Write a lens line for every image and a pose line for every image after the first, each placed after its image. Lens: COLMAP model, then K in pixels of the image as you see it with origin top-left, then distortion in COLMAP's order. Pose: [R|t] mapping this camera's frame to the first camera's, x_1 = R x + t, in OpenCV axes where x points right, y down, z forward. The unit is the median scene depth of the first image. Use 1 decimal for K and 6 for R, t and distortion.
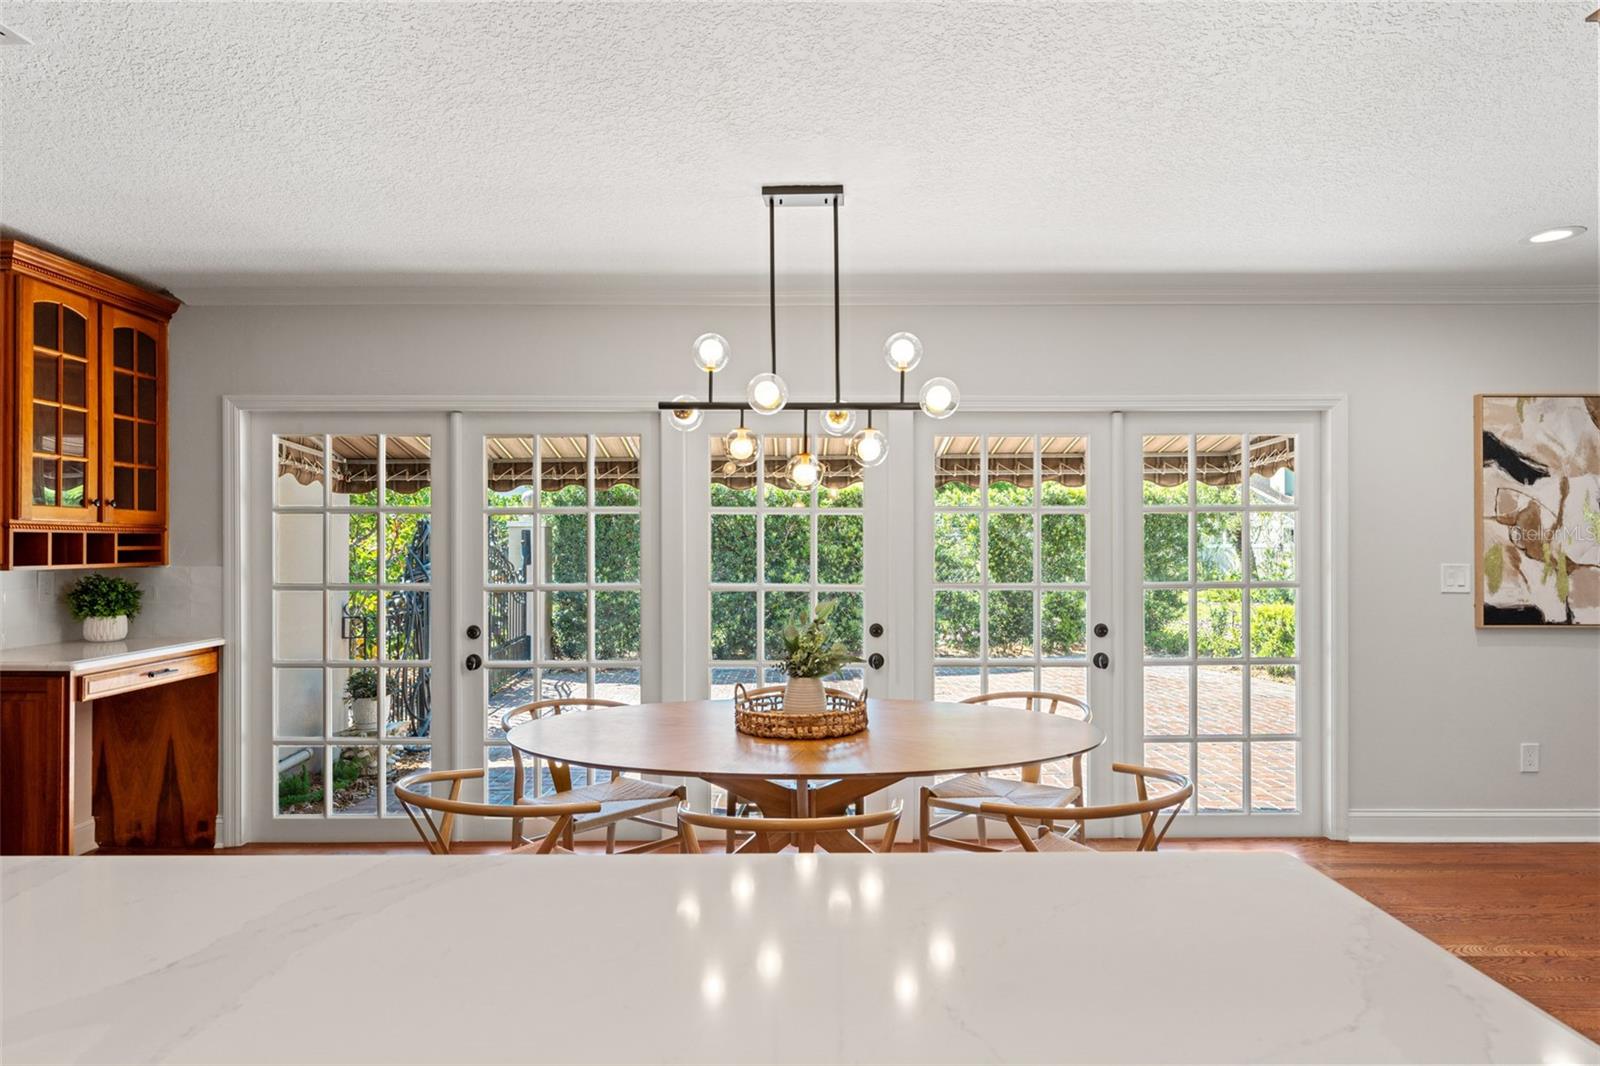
lens RADIAL K [[895.2, 0, 795.8], [0, 895.2, 538.0], [0, 0, 1]] dist [-0.000155, -0.000744]
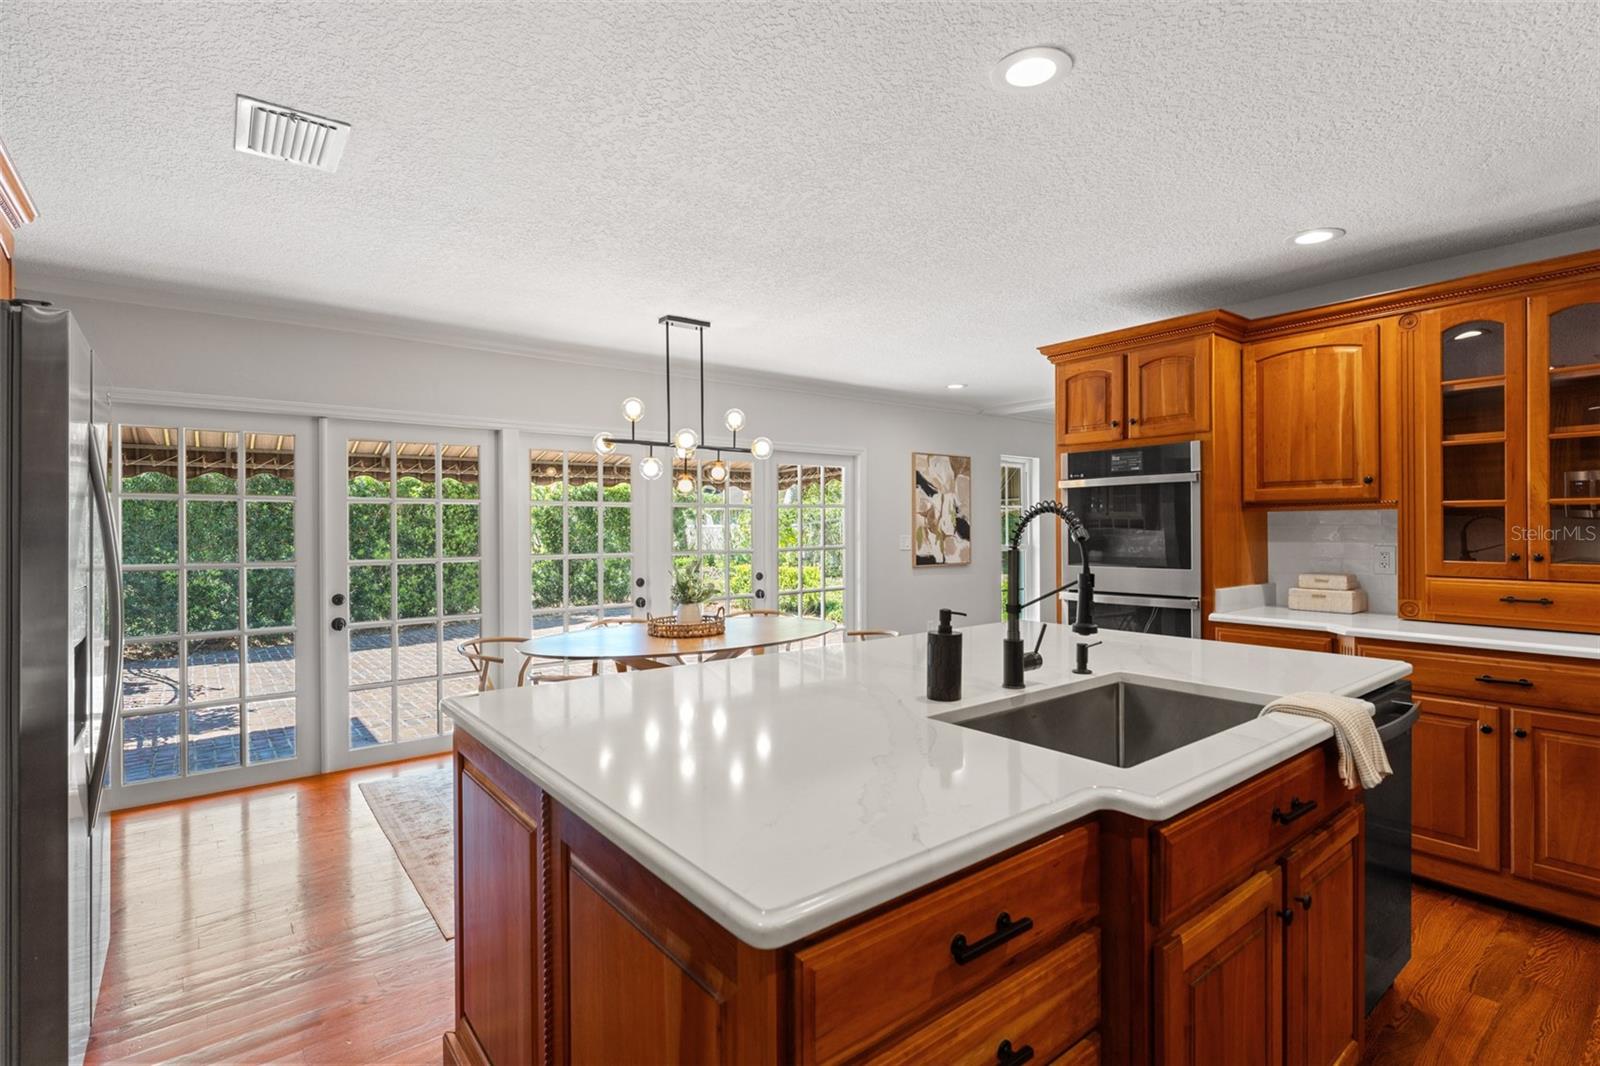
lens RADIAL K [[758.5, 0, 793.8], [0, 758.5, 529.7], [0, 0, 1]] dist [-0.005774, 0.001162]
pose [[0.788719, -0.005068, 0.614733, -0.514466], [-0.002841, 0.999925, 0.011889, -0.004045], [-0.614747, -0.011123, 0.788646, -0.193159]]
